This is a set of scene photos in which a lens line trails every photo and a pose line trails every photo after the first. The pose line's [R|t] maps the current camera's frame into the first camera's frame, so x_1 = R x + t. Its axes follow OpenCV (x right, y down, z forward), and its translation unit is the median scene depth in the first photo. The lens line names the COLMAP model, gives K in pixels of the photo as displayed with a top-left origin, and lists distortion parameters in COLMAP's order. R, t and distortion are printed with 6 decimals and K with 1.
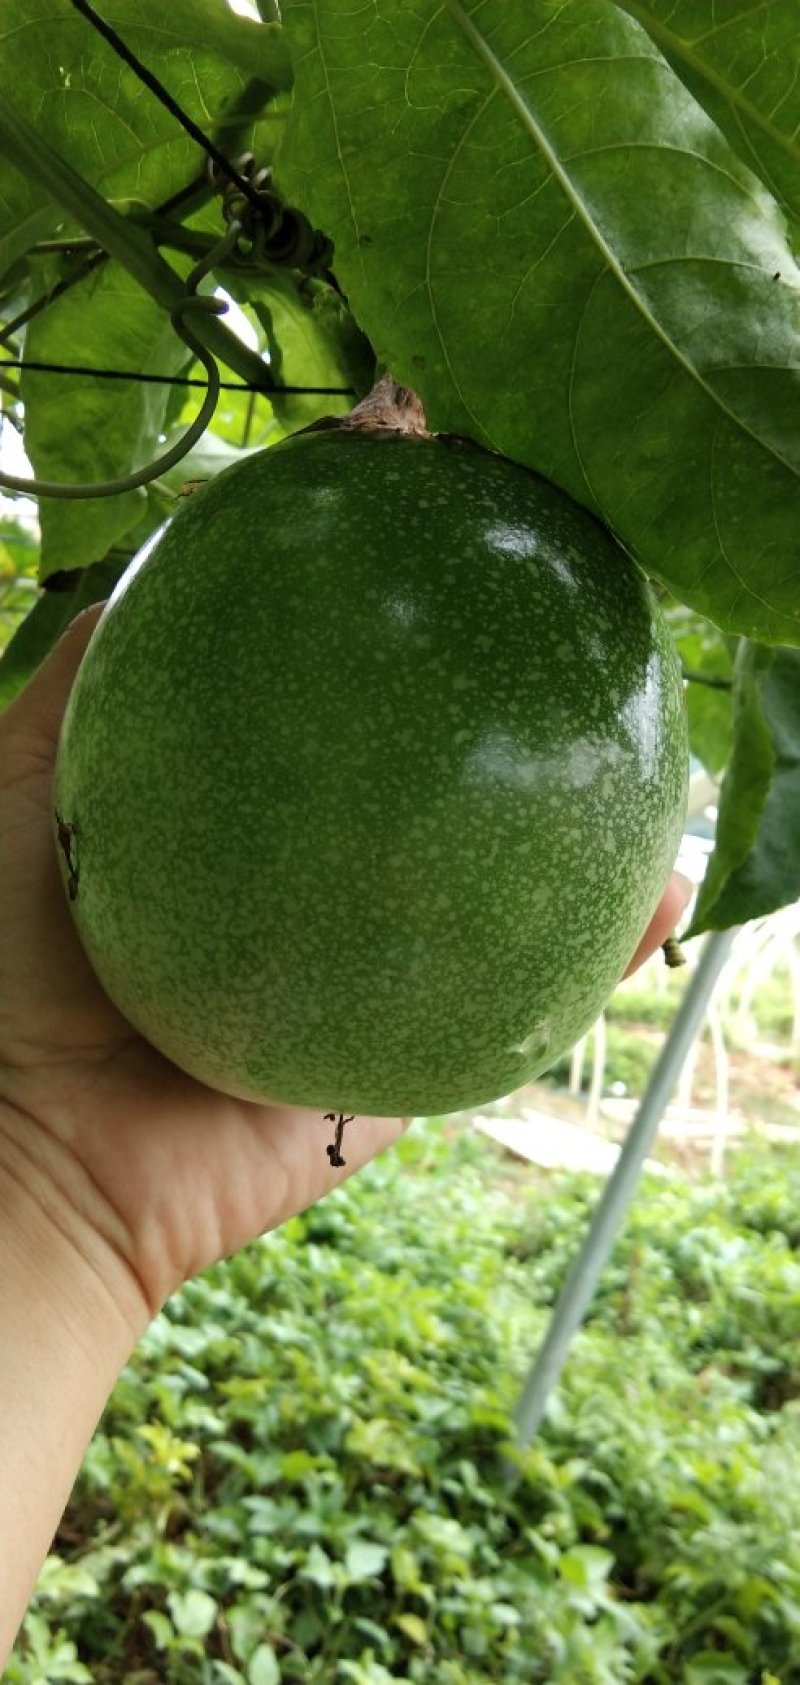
lens RADIAL K [[1206.6, 0, 400.0], [0, 1206.6, 842.5], [0, 0, 1]] dist [-0.000112, -0.000088]
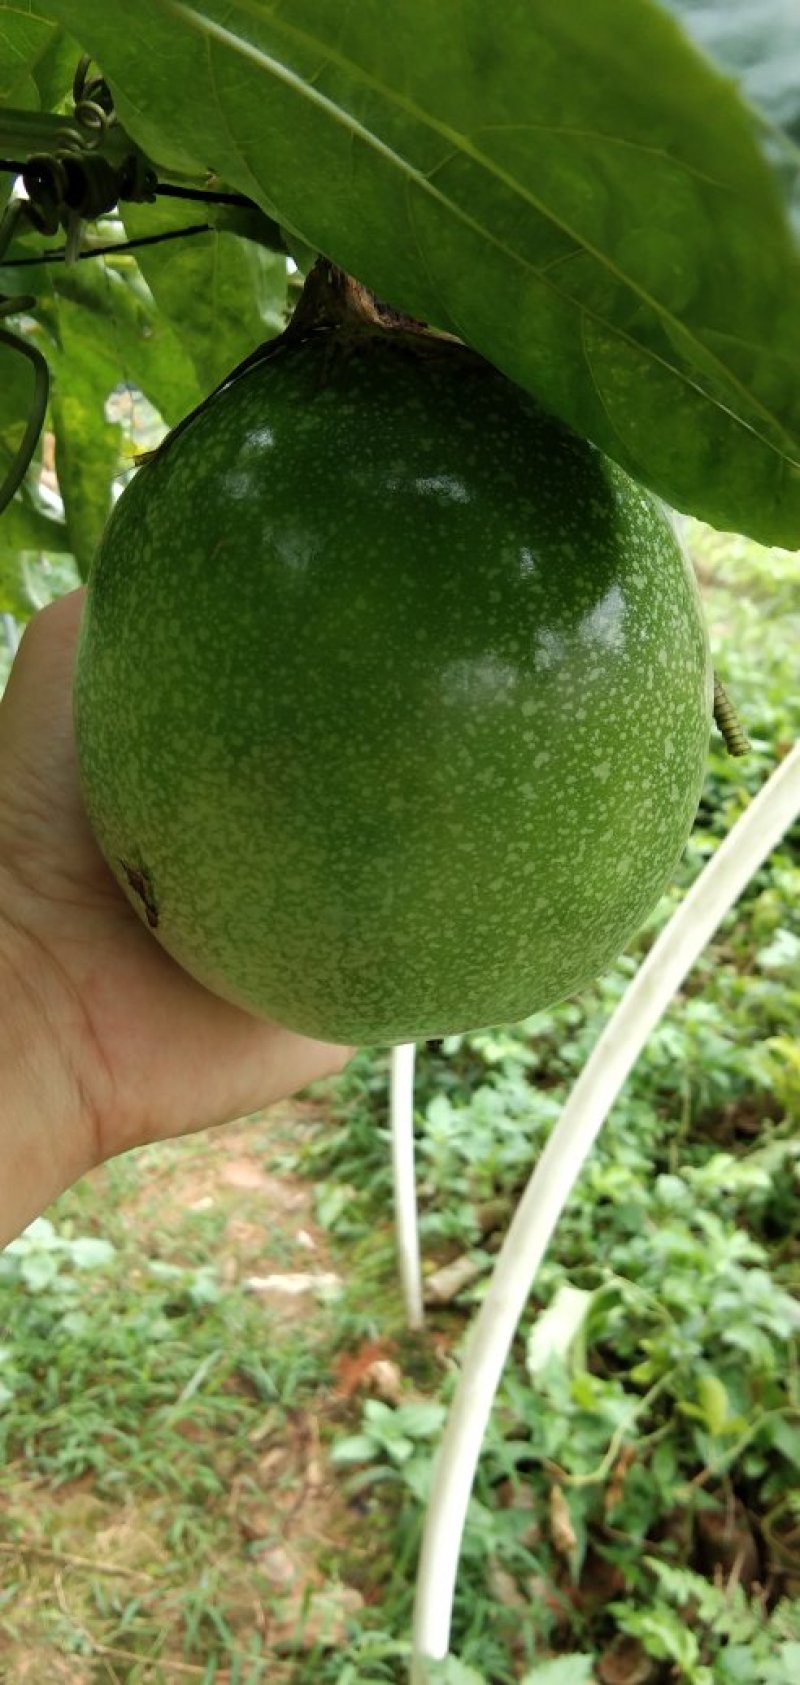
lens RADIAL K [[1206.6, 0, 400.0], [0, 1206.6, 842.5], [0, 0, 1]] dist [-0.000112, -0.000088]
pose [[0.971801, -0.226994, 0.063853, -0.138223], [0.192319, 0.919664, 0.342390, -0.380507], [-0.136444, -0.320454, 0.937386, 0.048174]]
